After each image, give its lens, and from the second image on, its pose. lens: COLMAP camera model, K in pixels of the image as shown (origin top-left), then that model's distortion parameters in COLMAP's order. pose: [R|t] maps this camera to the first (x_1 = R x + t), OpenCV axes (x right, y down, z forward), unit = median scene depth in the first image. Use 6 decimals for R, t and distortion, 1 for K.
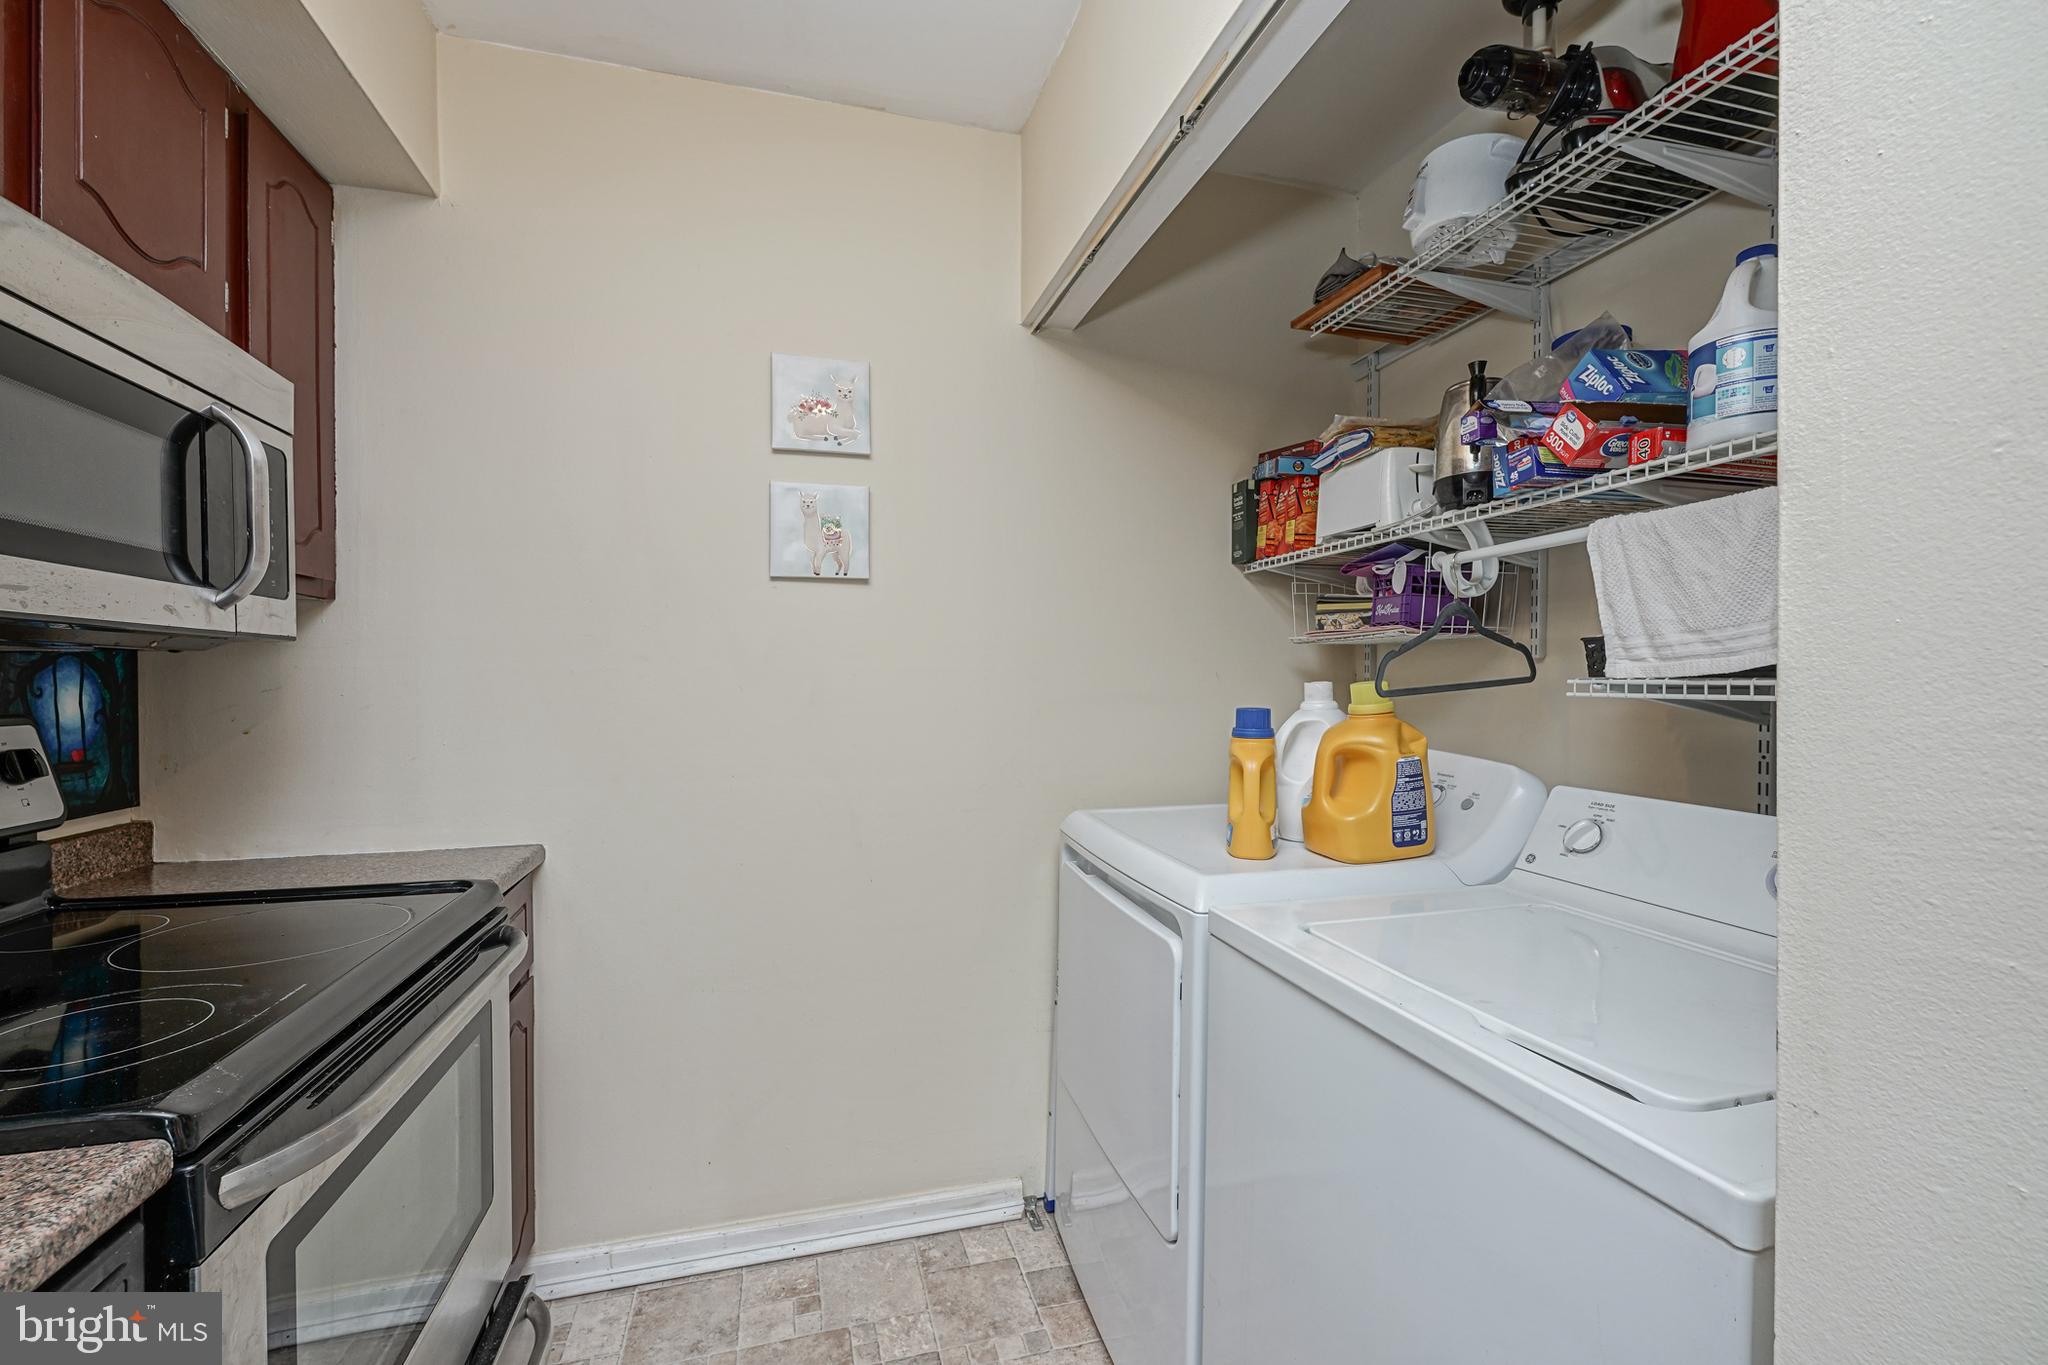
lens RADIAL K [[814.7, 0, 1034.9], [0, 814.7, 685.8], [0, 0, 1]] dist [-0.000442, 0.000362]
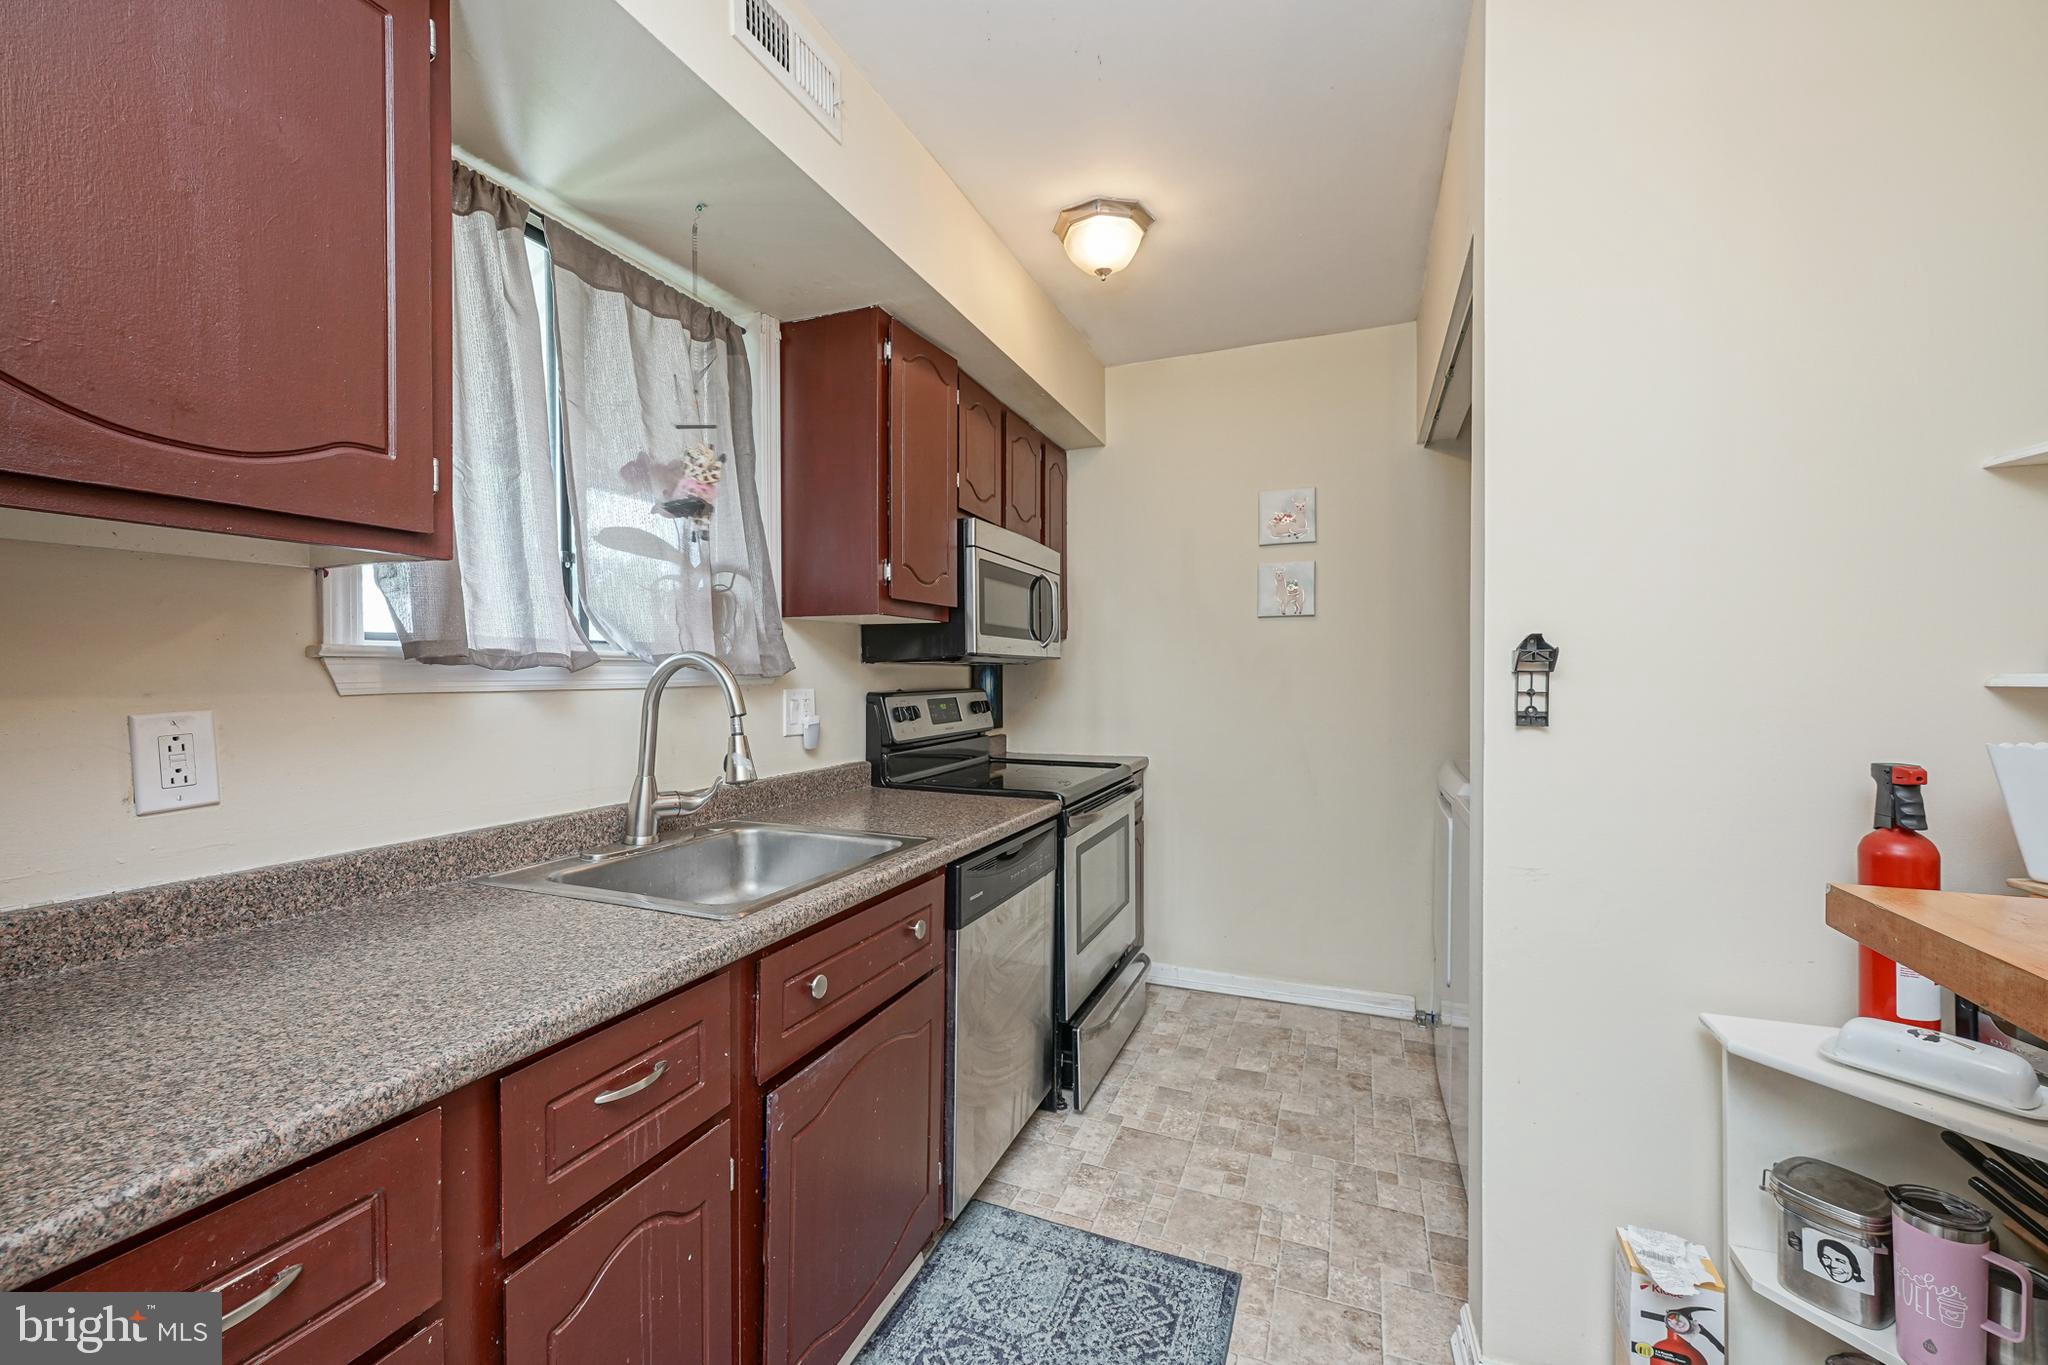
lens RADIAL K [[814.7, 0, 1034.9], [0, 814.7, 685.8], [0, 0, 1]] dist [-0.000442, 0.000362]
pose [[0.779347, 0.006150, -0.626562, 0.451642], [-0.001071, 0.999963, 0.008482, 0.002848], [0.626591, -0.005940, 0.779326, -0.762816]]
